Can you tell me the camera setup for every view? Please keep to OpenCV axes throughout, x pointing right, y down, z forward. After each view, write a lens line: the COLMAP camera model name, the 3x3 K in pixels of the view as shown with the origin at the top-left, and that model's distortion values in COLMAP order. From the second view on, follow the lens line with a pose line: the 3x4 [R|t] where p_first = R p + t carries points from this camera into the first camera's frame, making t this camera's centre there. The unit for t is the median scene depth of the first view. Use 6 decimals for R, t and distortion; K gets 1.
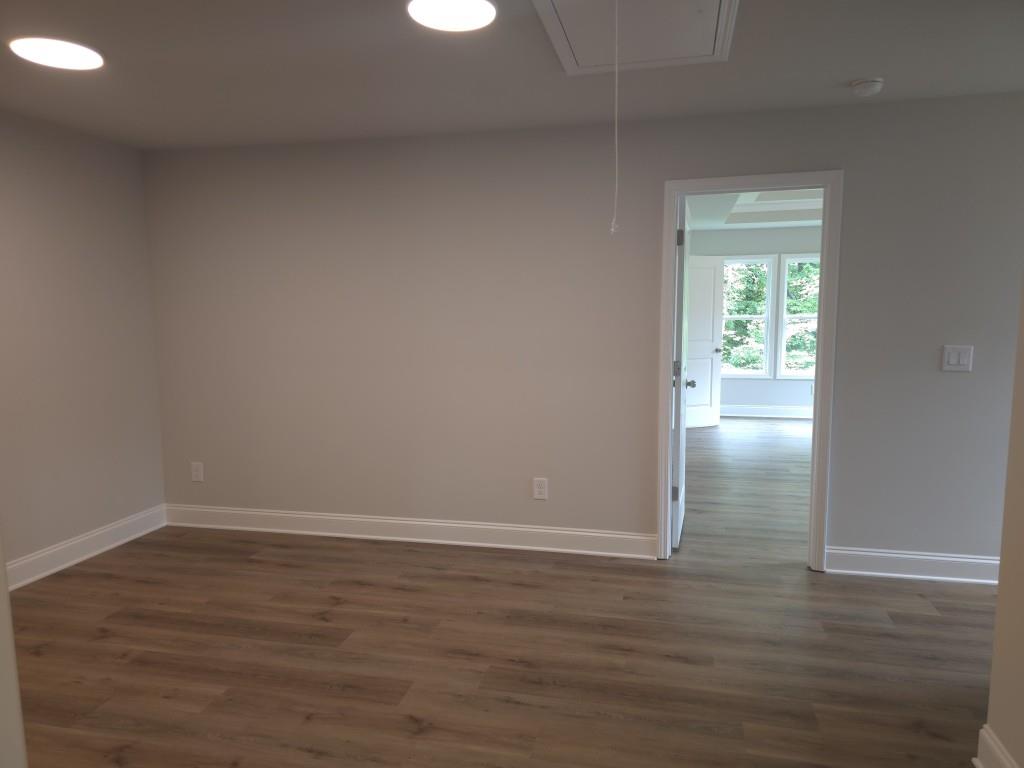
lens RADIAL K [[681.9, 0, 517.9], [0, 681.9, 380.7], [0, 0, 1]] dist [0.066761, -0.056623]
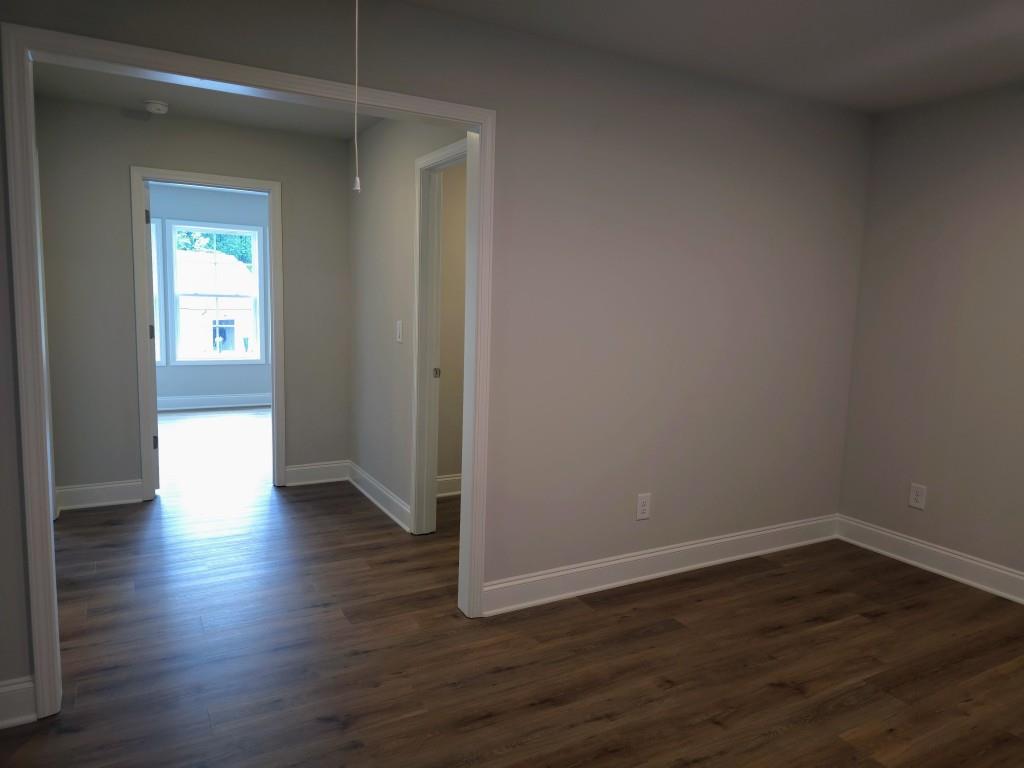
lens RADIAL K [[690.7, 0, 512.6], [0, 690.7, 369.2], [0, 0, 1]] dist [0.061847, -0.049574]
pose [[-0.729242, 0.058801, -0.681724, 0.352199], [-0.096446, 0.977521, 0.187483, -0.093226], [0.677424, 0.202470, -0.707179, 1.000853]]
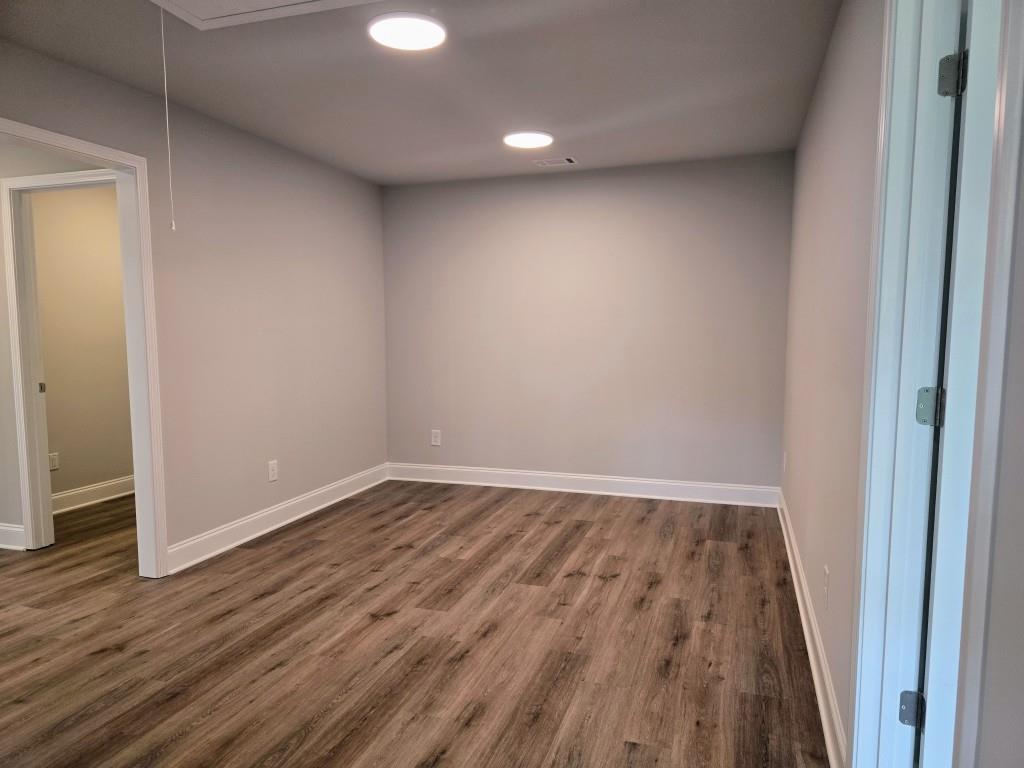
lens RADIAL K [[681.9, 0, 517.9], [0, 681.9, 380.7], [0, 0, 1]] dist [0.066761, -0.056623]
pose [[-0.069712, 0.084246, -0.994004, 0.818033], [-0.101736, 0.990632, 0.091095, -0.058706], [0.992366, 0.107477, -0.060488, 0.973423]]
